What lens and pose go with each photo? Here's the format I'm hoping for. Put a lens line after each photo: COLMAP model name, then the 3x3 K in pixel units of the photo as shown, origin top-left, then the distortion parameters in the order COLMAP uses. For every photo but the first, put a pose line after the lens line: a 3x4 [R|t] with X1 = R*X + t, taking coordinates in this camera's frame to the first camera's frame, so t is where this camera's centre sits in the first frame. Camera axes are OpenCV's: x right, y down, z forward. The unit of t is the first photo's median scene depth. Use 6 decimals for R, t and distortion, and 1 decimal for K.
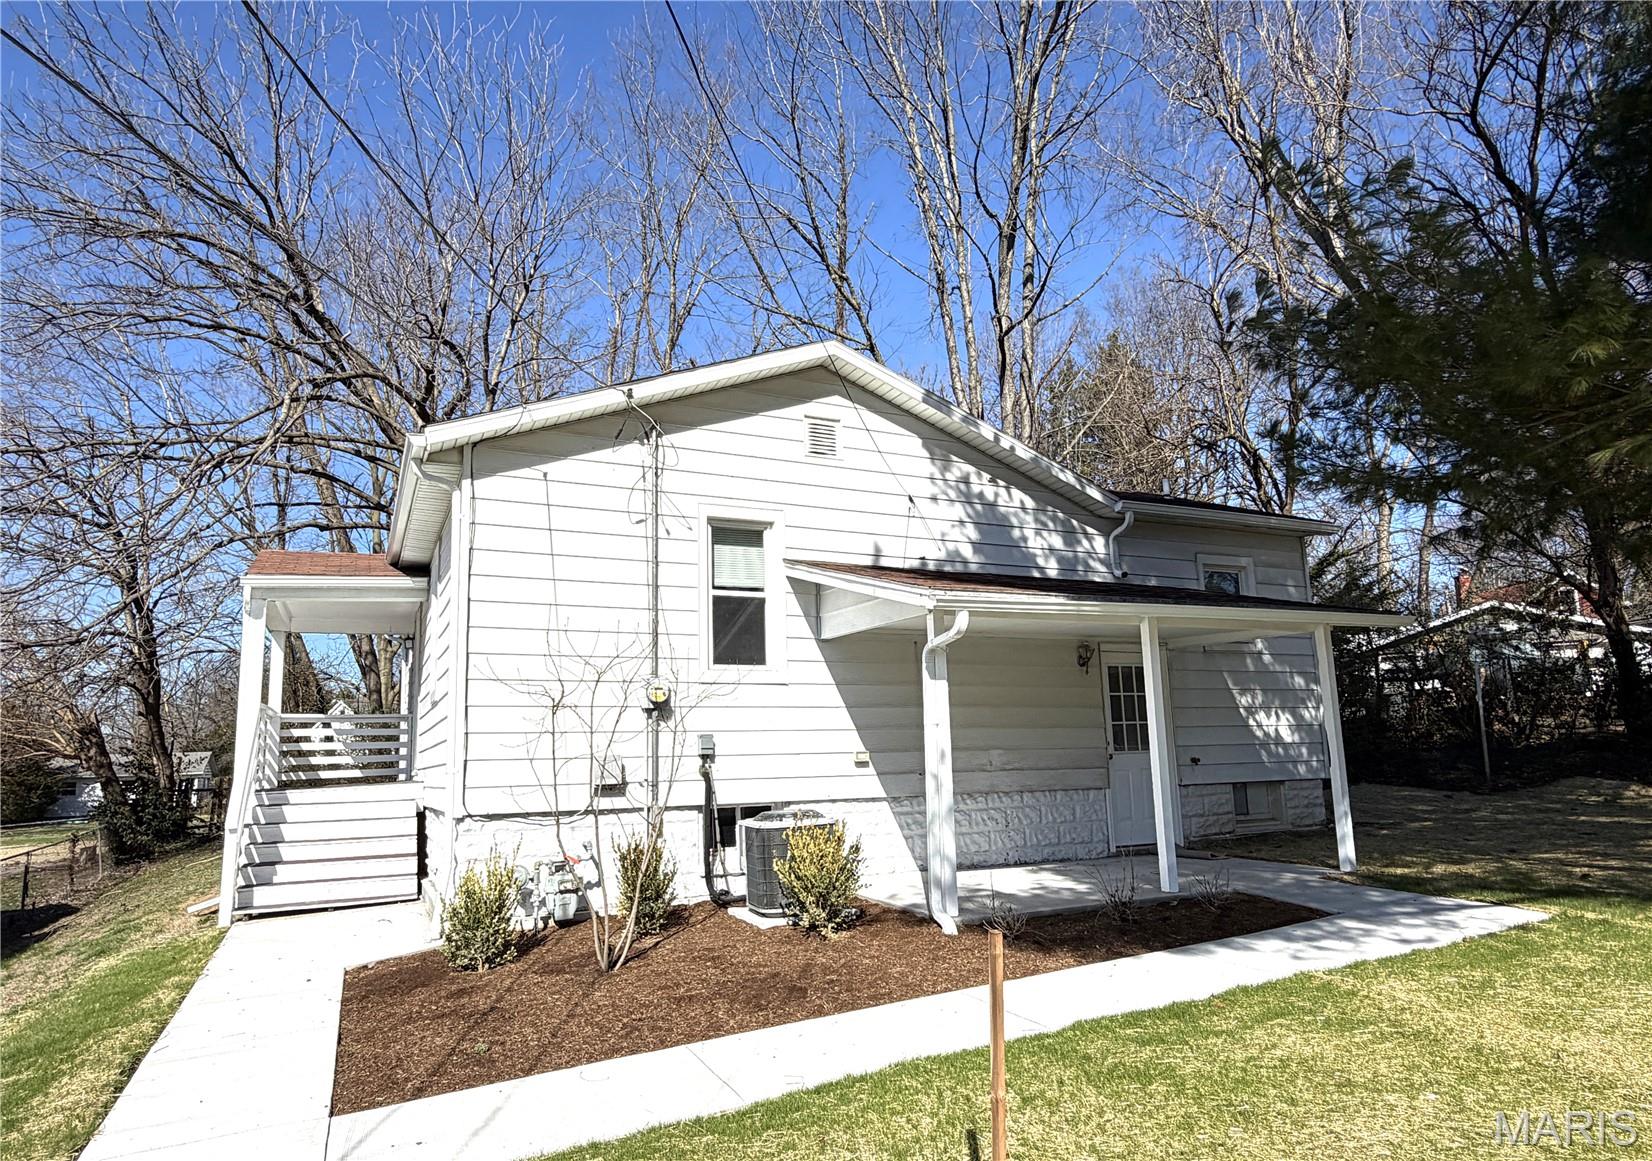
lens RADIAL K [[963.7, 0, 826.0], [0, 963.7, 580.5], [0, 0, 1]] dist [0.021520, -0.028614]
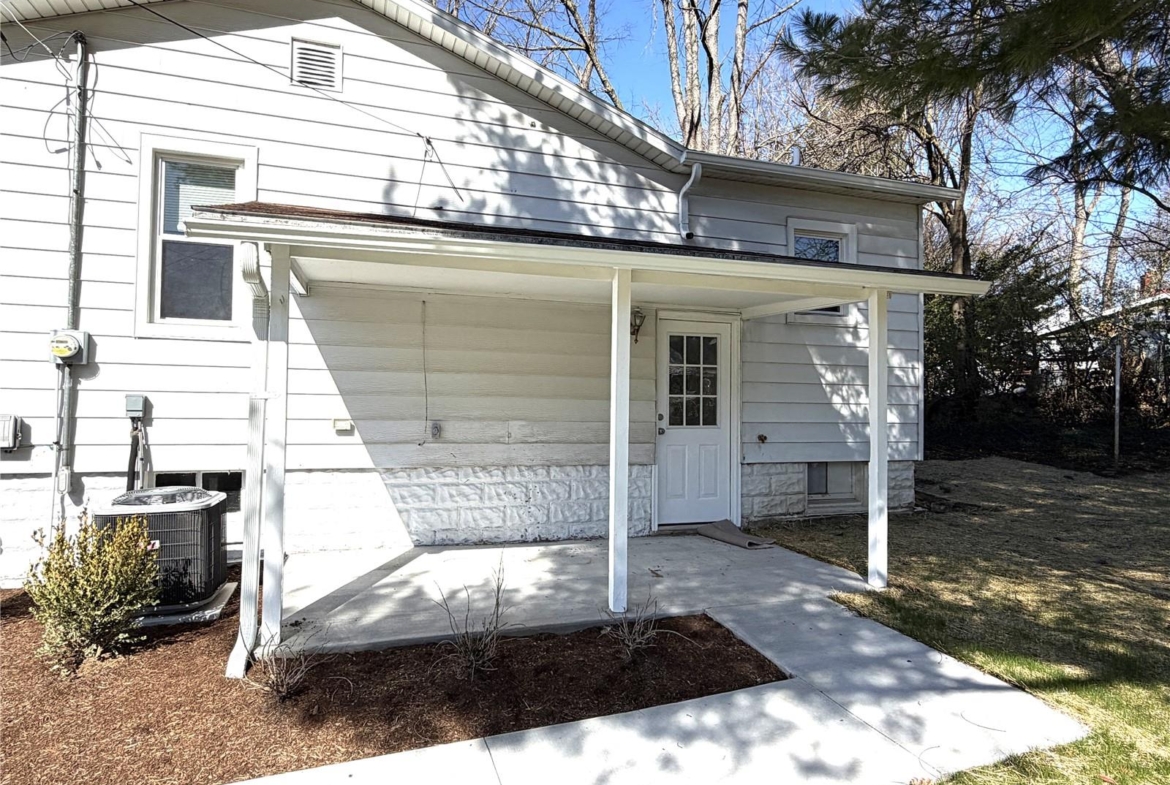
lens RADIAL K [[691.5, 0, 586.6], [0, 691.5, 360.4], [0, 0, 1]] dist [-0.003601, -0.000285]
pose [[0.993895, 0.035077, -0.104609, 0.300666], [-0.021676, 0.991717, 0.126600, 0.032199], [0.108183, -0.123559, 0.986423, 0.352499]]
